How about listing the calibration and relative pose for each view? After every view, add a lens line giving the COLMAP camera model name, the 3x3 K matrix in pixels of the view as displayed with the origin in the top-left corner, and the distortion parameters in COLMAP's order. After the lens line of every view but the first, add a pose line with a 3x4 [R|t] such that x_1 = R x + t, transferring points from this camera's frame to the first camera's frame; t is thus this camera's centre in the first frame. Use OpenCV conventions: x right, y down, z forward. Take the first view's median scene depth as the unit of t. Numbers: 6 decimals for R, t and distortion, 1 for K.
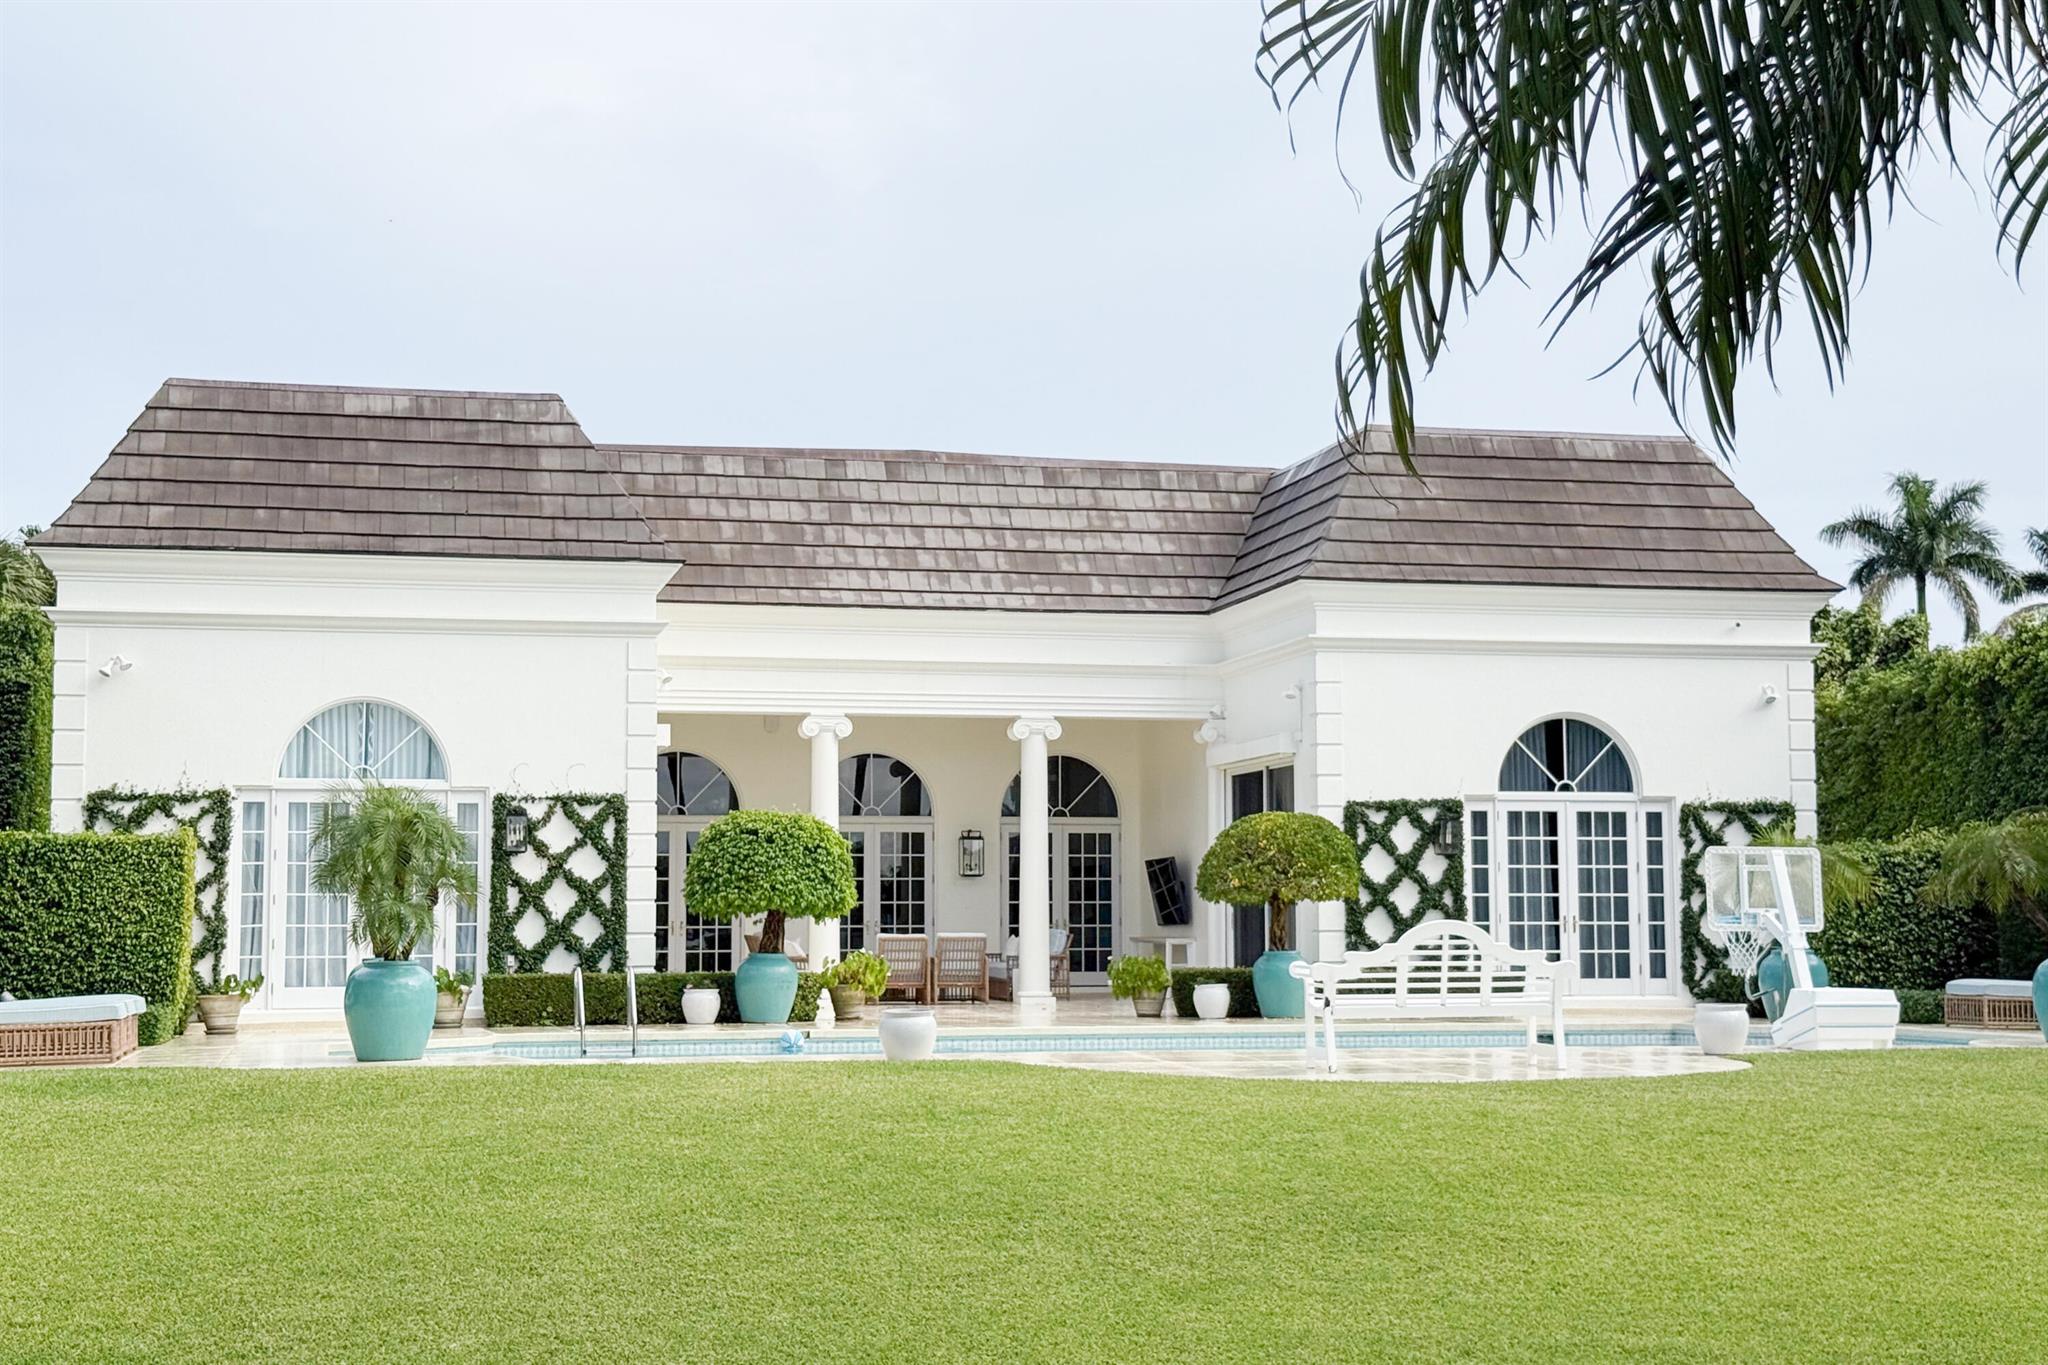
lens RADIAL K [[2826.8, 0, 1024.0], [0, 2826.8, 682.5], [0, 0, 1]] dist [0.094845, 0.045543]
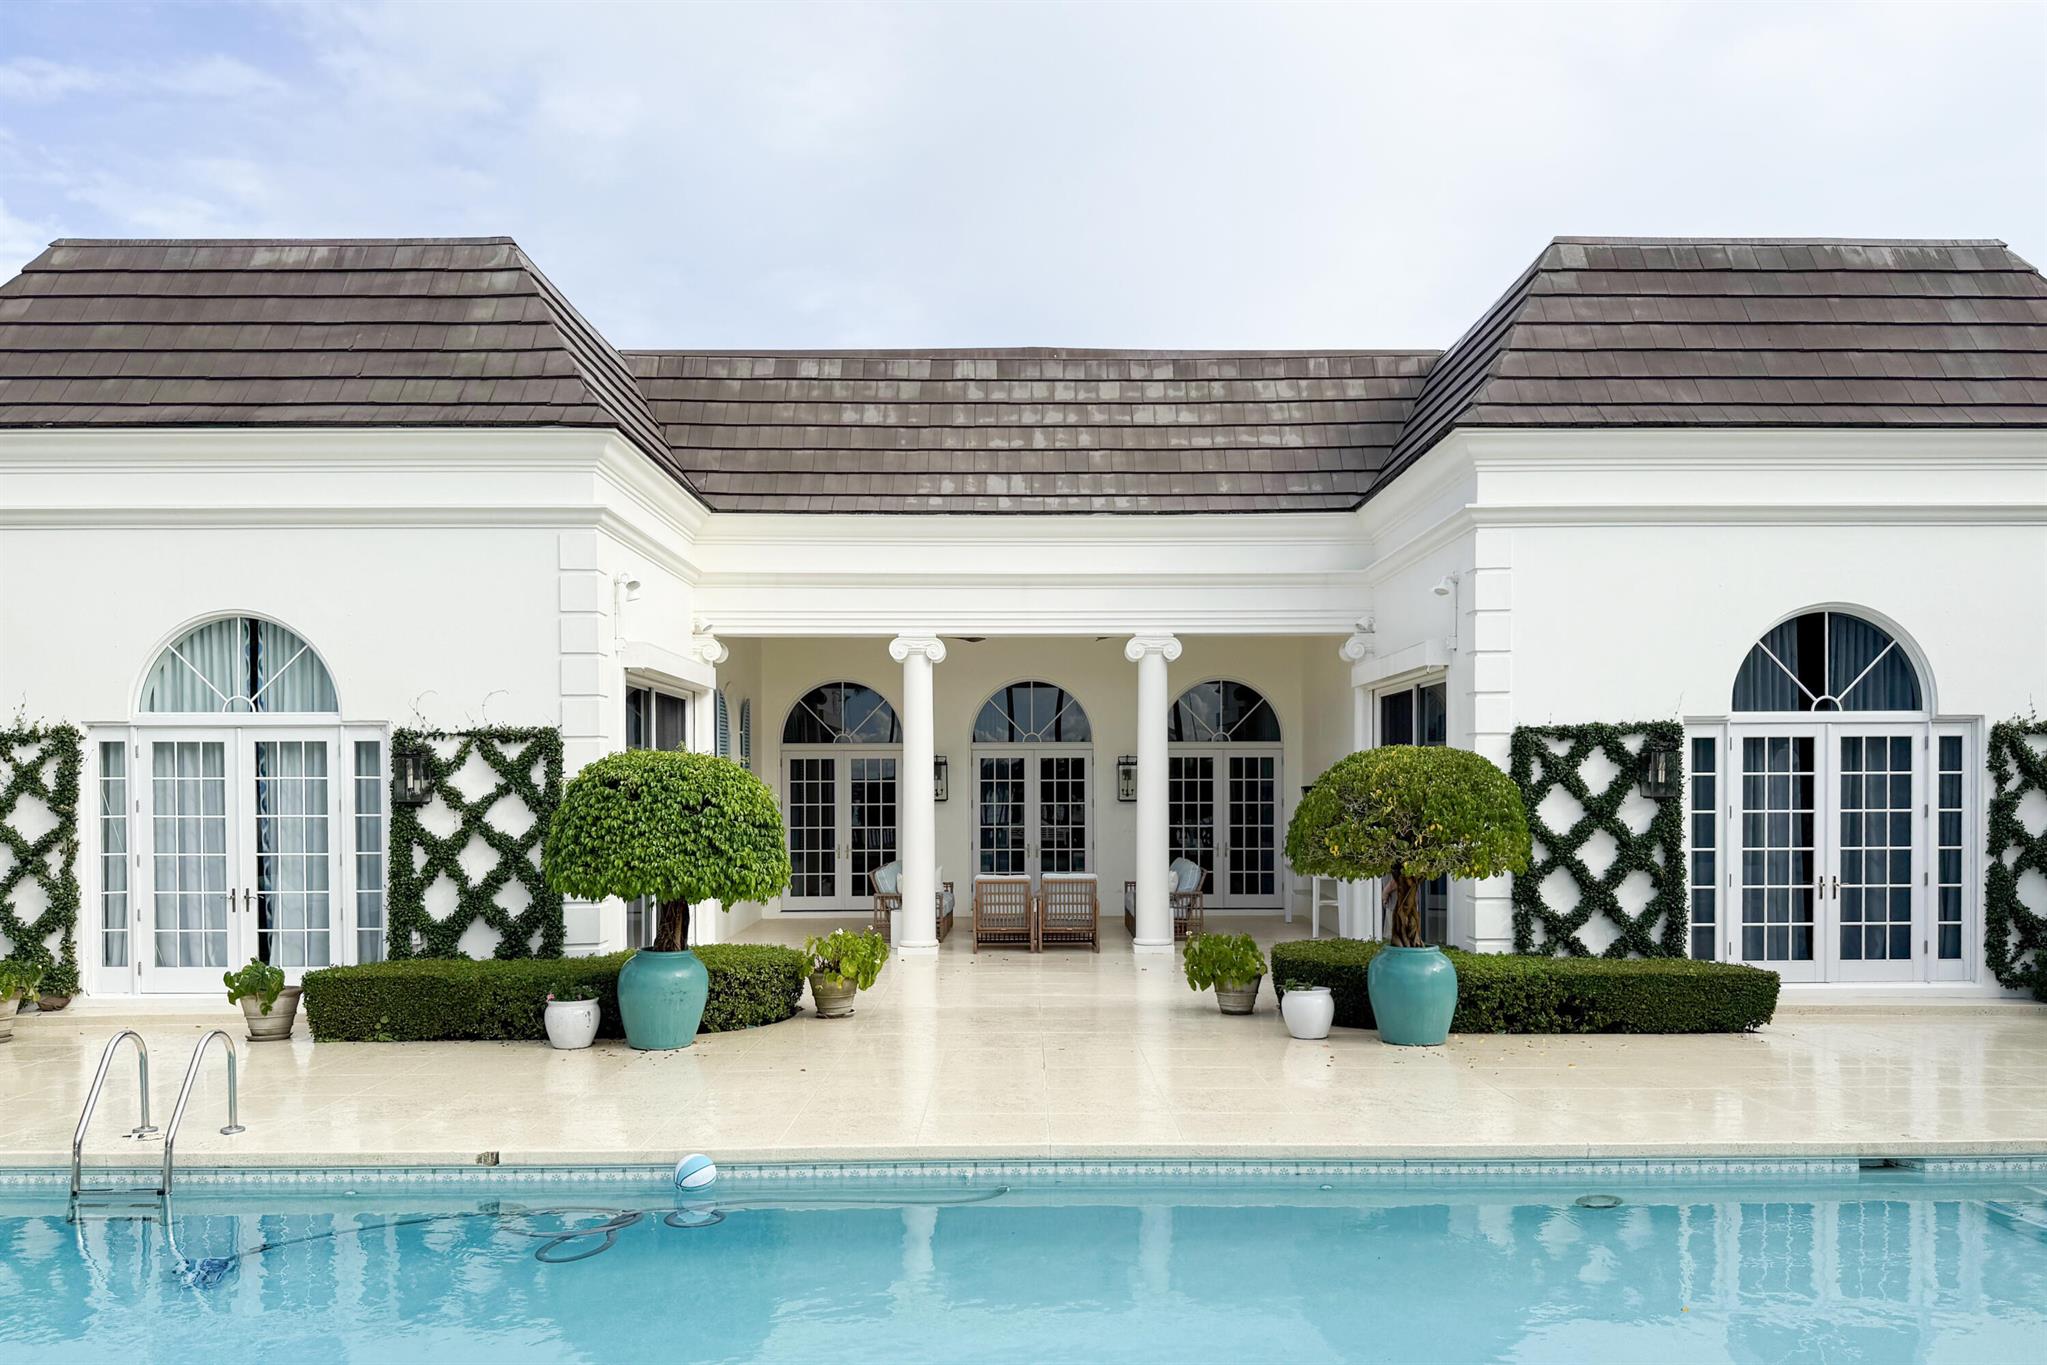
lens RADIAL K [[1445.7, 0, 1026.6], [0, 1445.7, 808.4], [0, 0, 1]] dist [0.046568, -0.076895]
pose [[0.976796, 0.002794, -0.214154, 0.069108], [0.019182, 0.994755, 0.100472, 0.022035], [0.213312, -0.102249, 0.971619, 0.592861]]
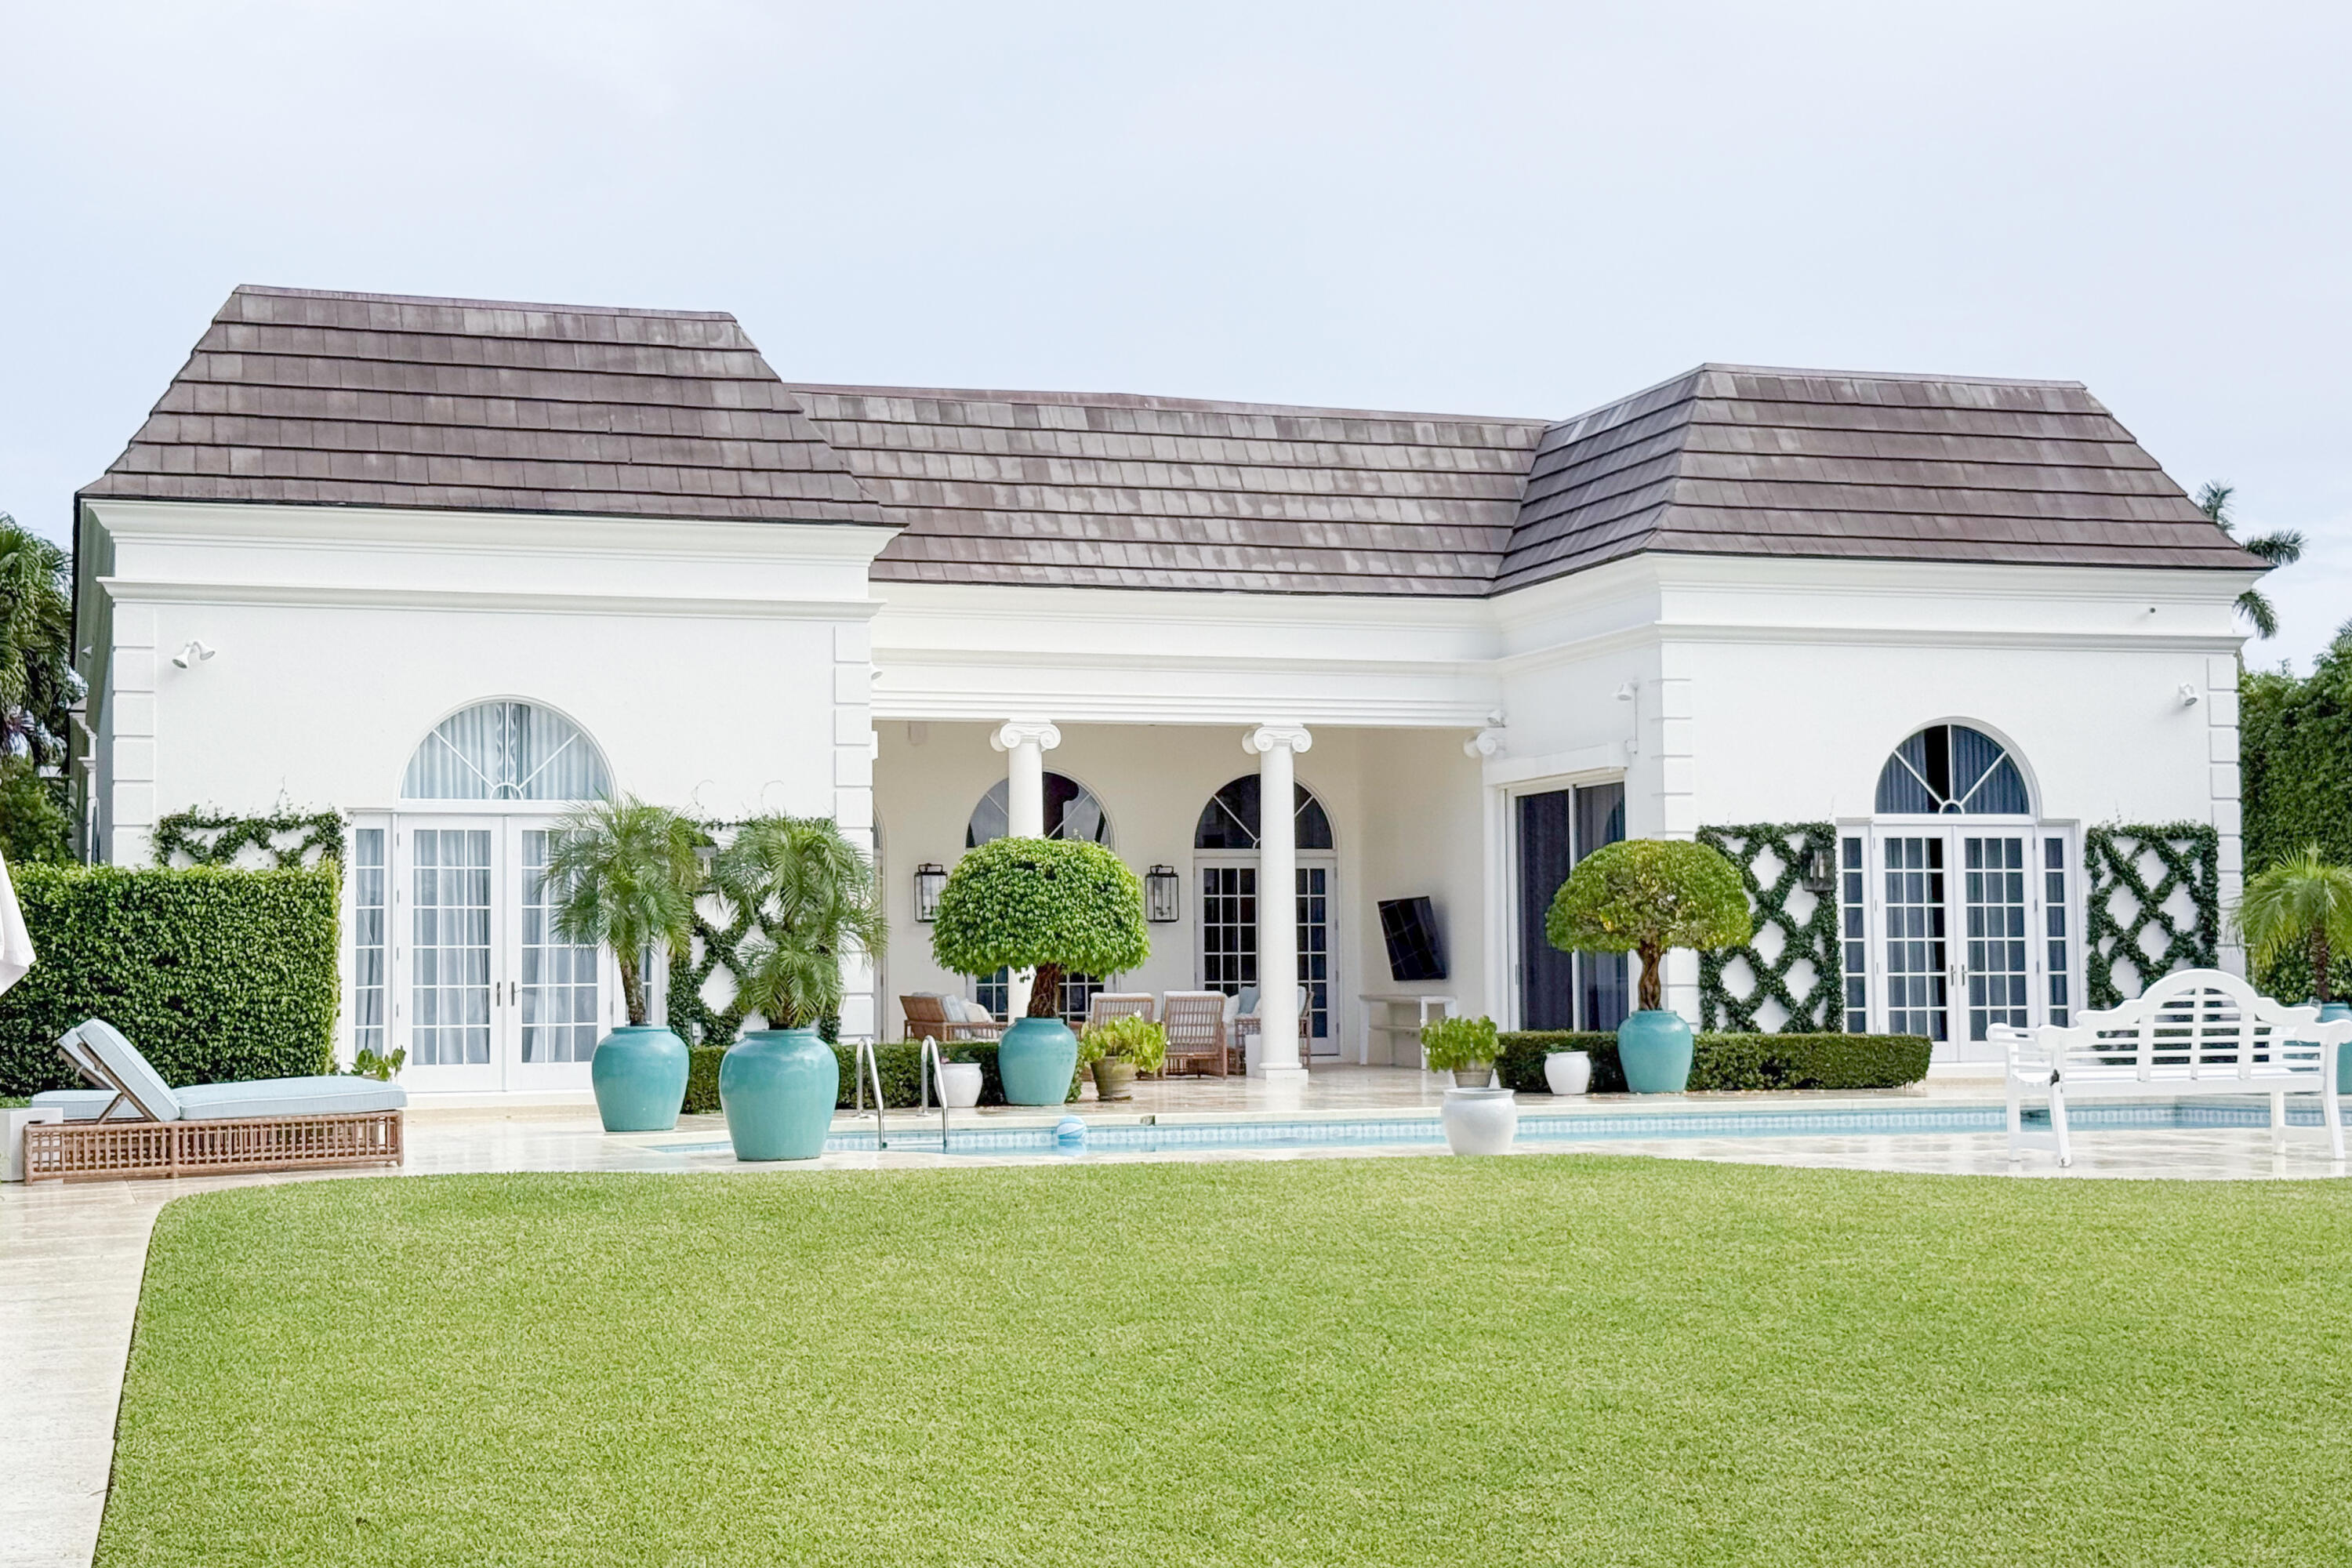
lens RADIAL K [[3296.9, 0, 1176.0], [0, 3296.9, 784.0], [0, 0, 1]] dist [0.100191, 0.033161]
pose [[0.996150, -0.001862, 0.087647, -0.118630], [-0.000375, 0.999675, 0.025498, 0.005687], [-0.087666, -0.025433, 0.995825, 0.067444]]
